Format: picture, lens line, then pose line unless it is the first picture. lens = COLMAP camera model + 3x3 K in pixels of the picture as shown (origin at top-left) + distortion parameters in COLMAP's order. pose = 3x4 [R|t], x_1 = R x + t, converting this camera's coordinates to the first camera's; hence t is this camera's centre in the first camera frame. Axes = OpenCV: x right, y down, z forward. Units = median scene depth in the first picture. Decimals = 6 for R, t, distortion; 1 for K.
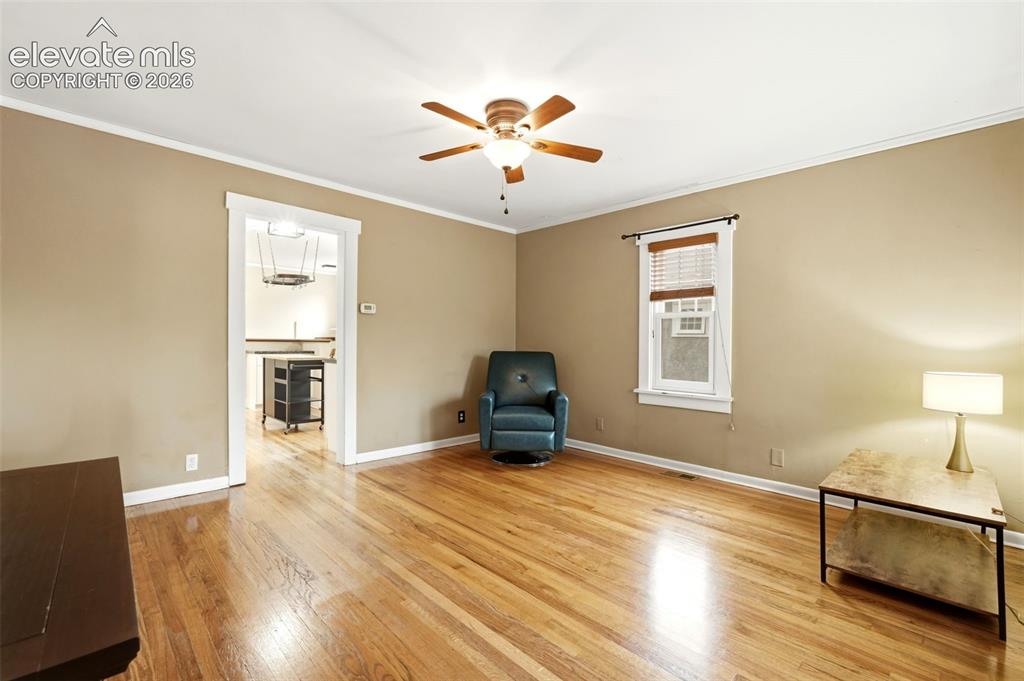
lens RADIAL K [[453.7, 0, 512.0], [0, 453.7, 340.5], [0, 0, 1]] dist [-0.003606, 0.000410]
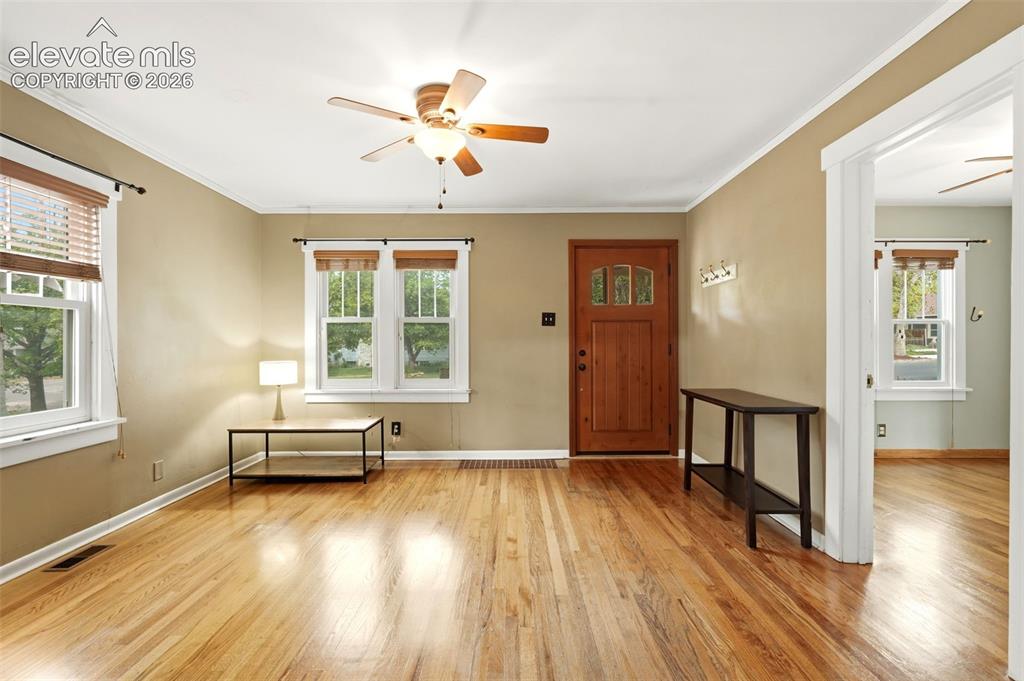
lens RADIAL K [[453.7, 0, 512.0], [0, 453.7, 340.5], [0, 0, 1]] dist [-0.003606, 0.000410]
pose [[-0.729538, -0.003831, 0.683930, -0.744540], [-0.007136, 0.999973, -0.002012, -0.011529], [-0.683903, -0.006348, -0.729545, 1.566494]]
